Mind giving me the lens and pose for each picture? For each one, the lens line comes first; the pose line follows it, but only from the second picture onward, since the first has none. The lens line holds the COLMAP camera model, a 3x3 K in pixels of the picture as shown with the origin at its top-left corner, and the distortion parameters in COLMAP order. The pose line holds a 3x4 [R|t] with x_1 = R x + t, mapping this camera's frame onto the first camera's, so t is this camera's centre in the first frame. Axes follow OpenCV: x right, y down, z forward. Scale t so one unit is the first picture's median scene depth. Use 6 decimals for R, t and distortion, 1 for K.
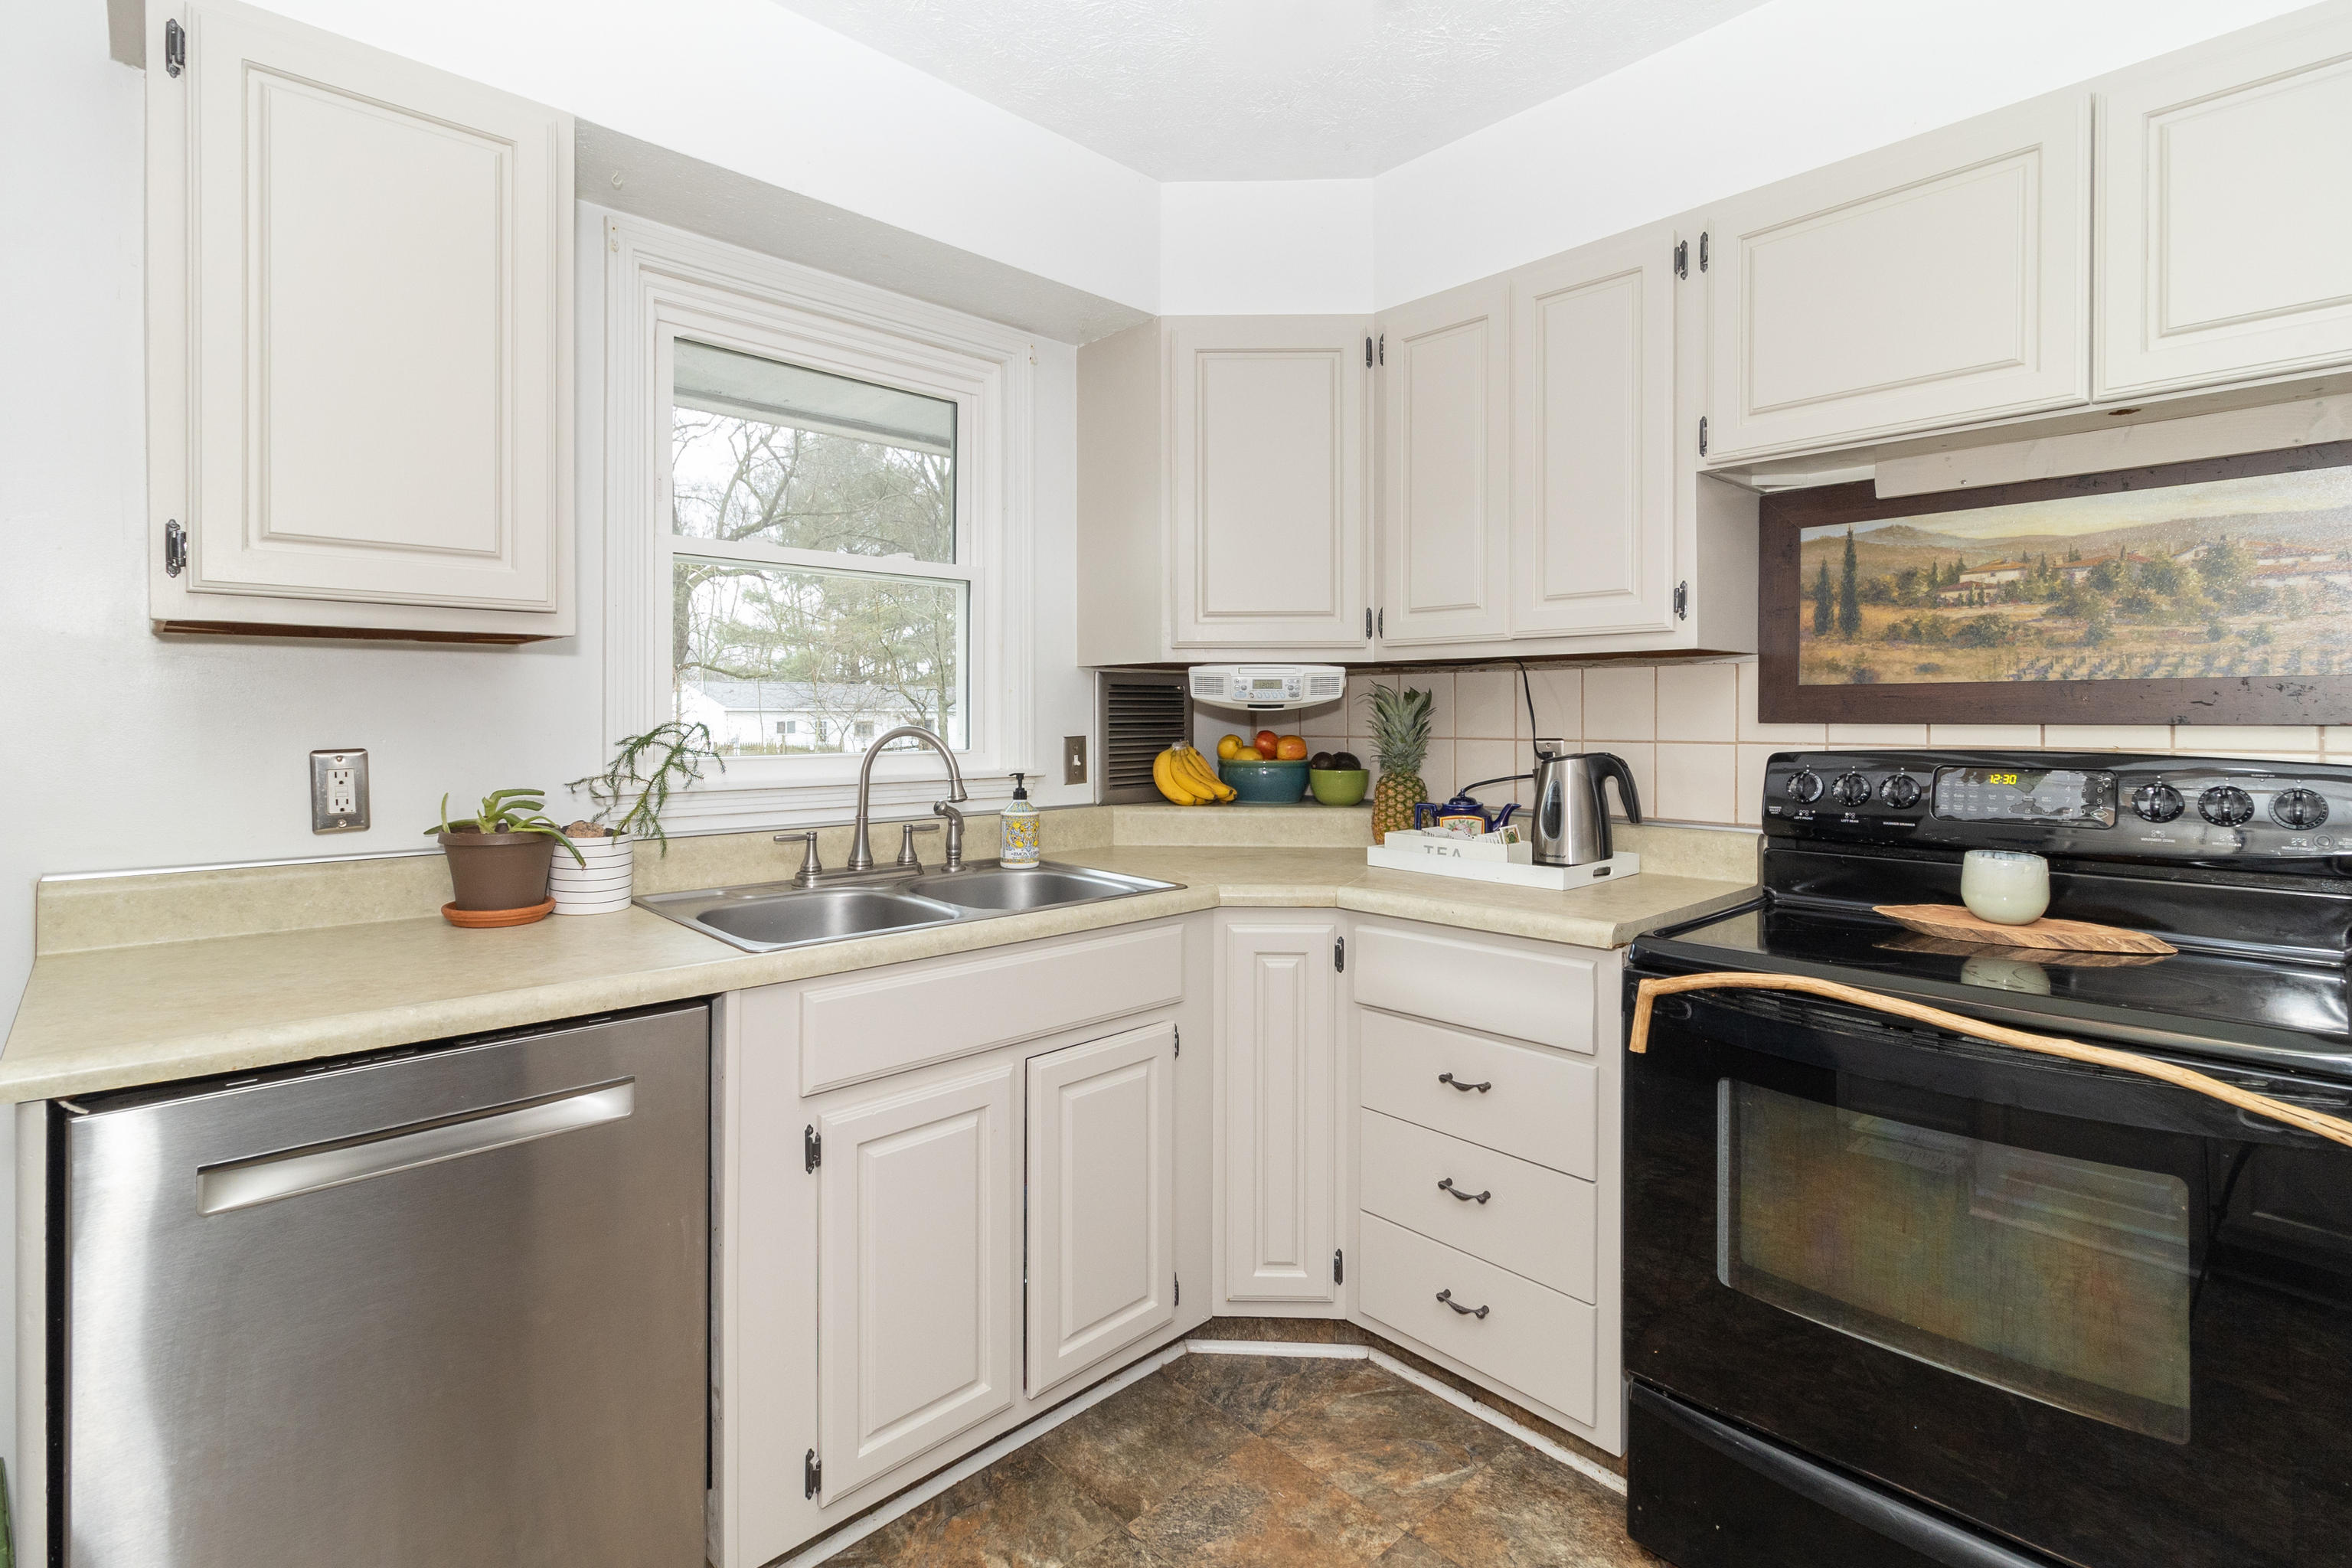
lens RADIAL K [[1116.4, 0, 1170.0], [0, 1116.4, 701.0], [0, 0, 1]] dist [0.006683, -0.000203]
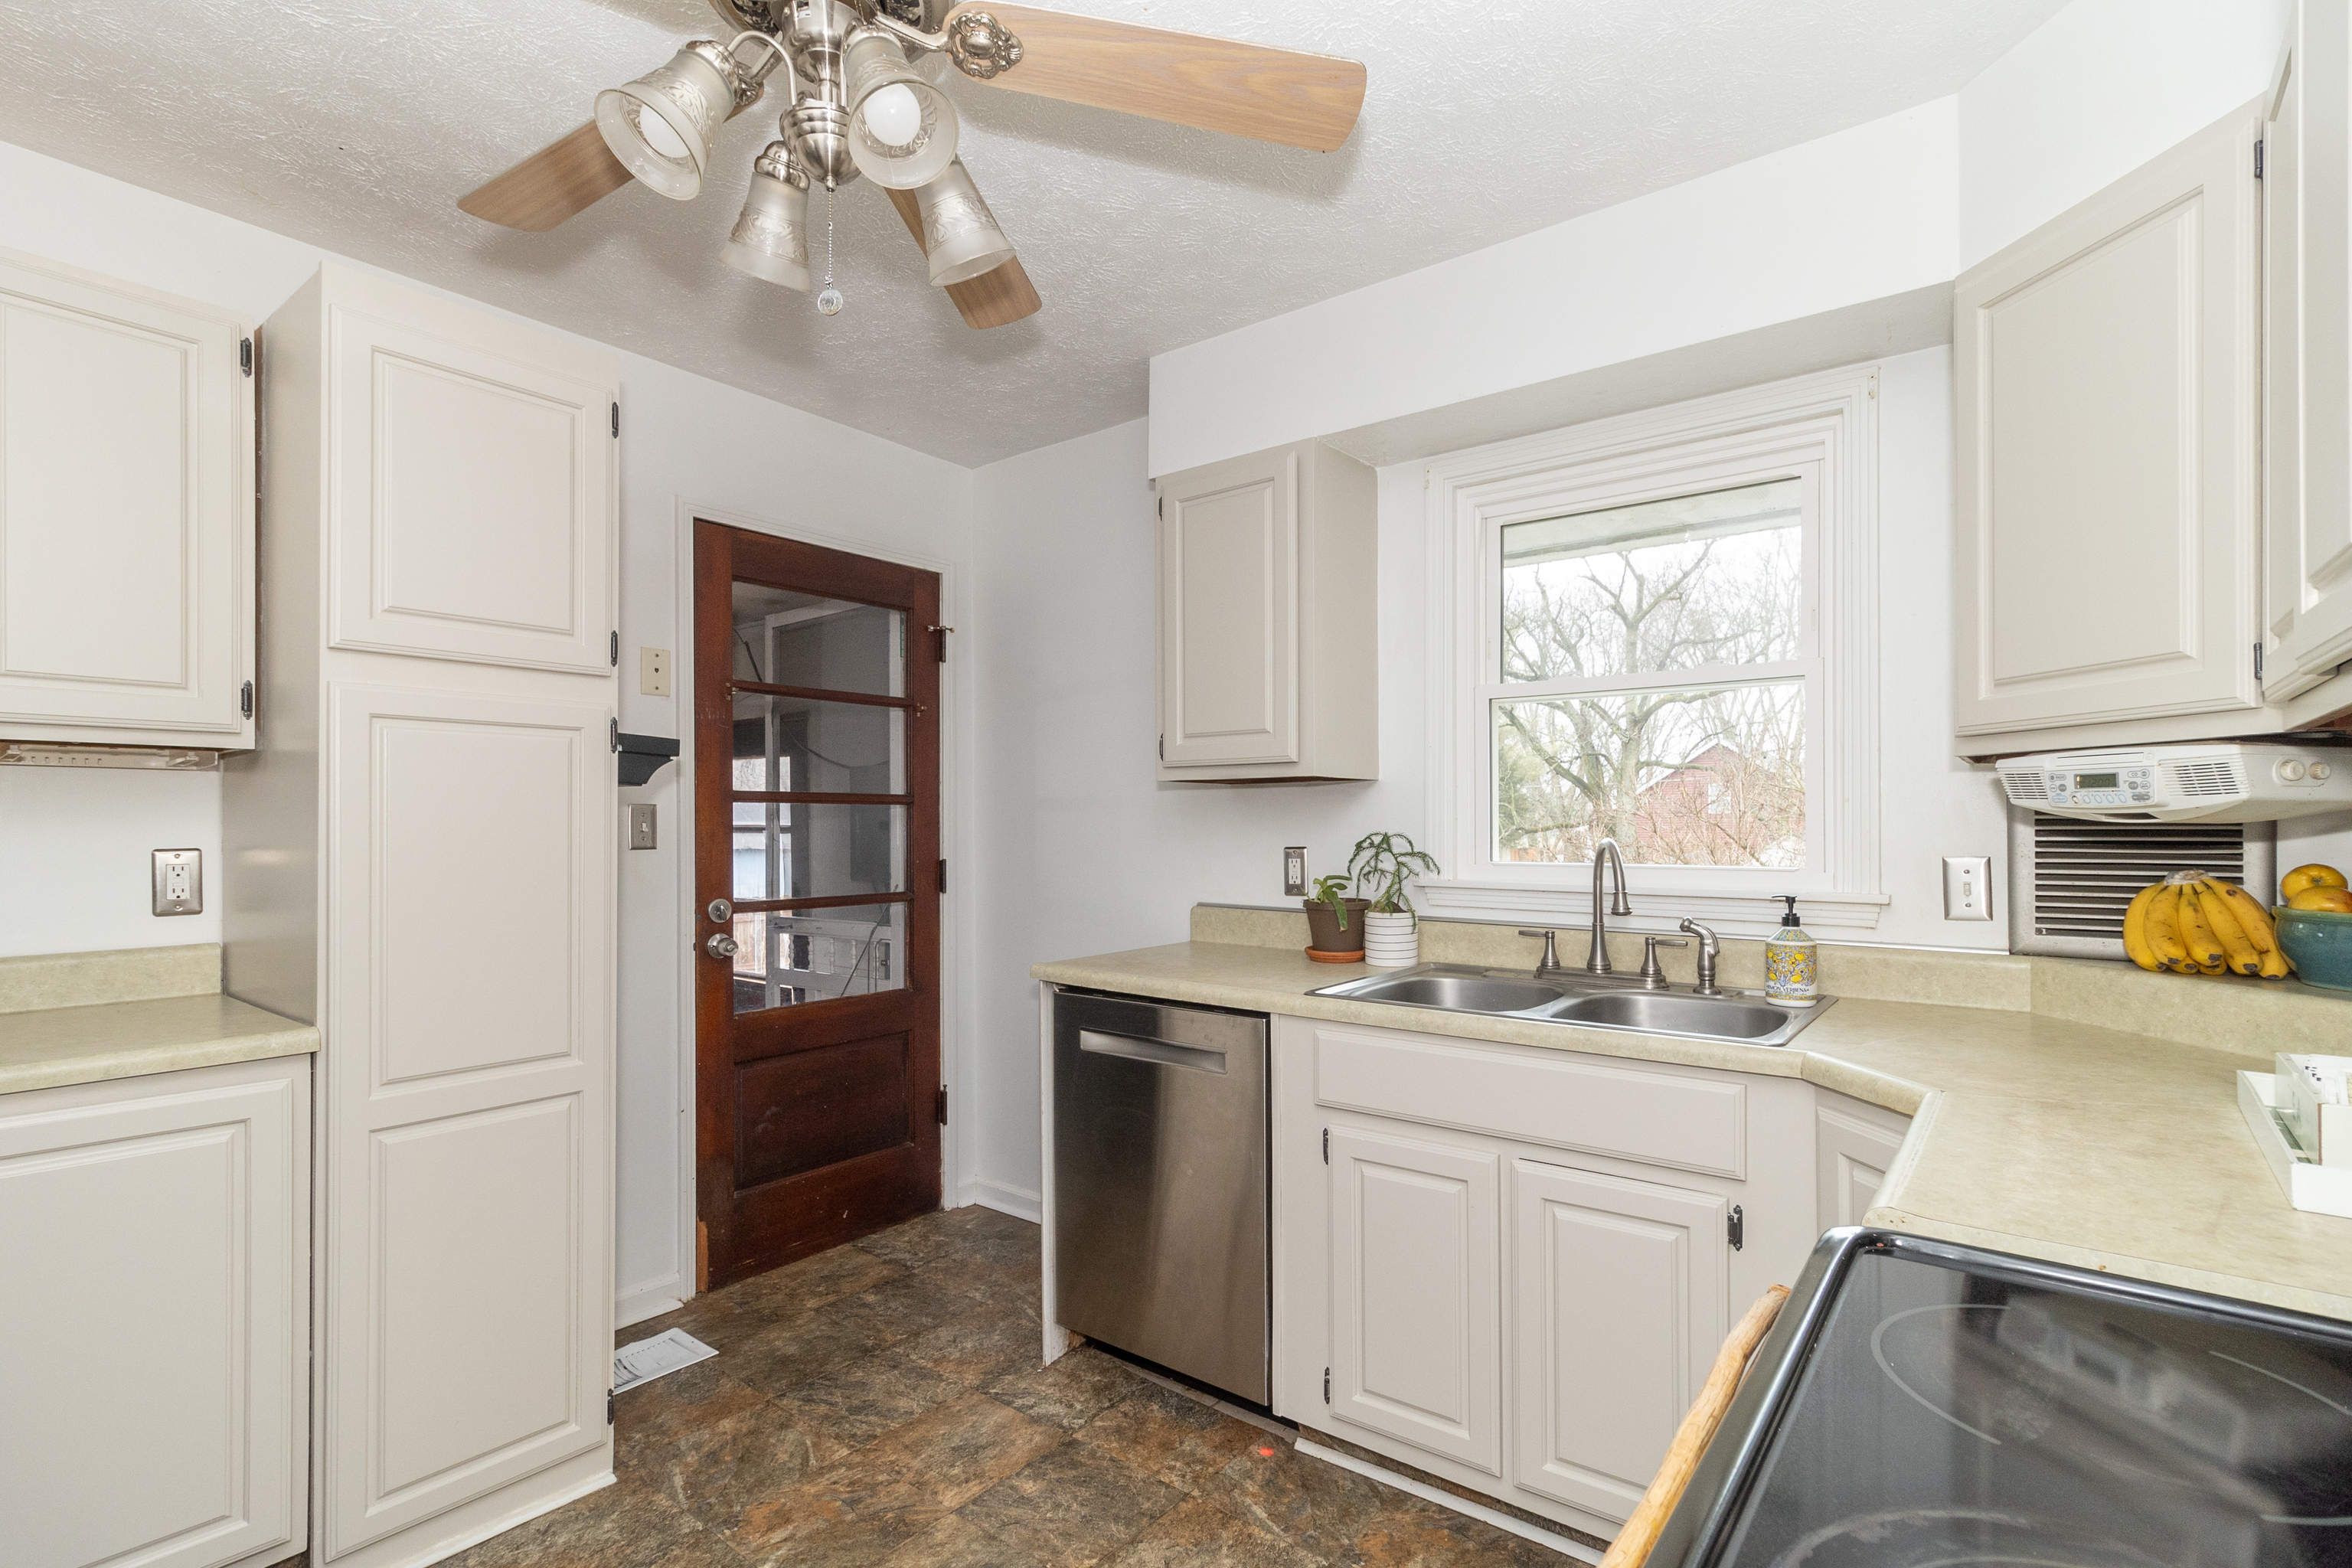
lens RADIAL K [[1116.4, 0, 1188.9], [0, 1116.4, 809.3], [0, 0, 1]] dist [0.006683, -0.000203]
pose [[0.148863, -0.015252, -0.988740, 0.840261], [0.011783, 0.999837, -0.013649, 0.005223], [0.988788, -0.009619, 0.149019, 0.528643]]
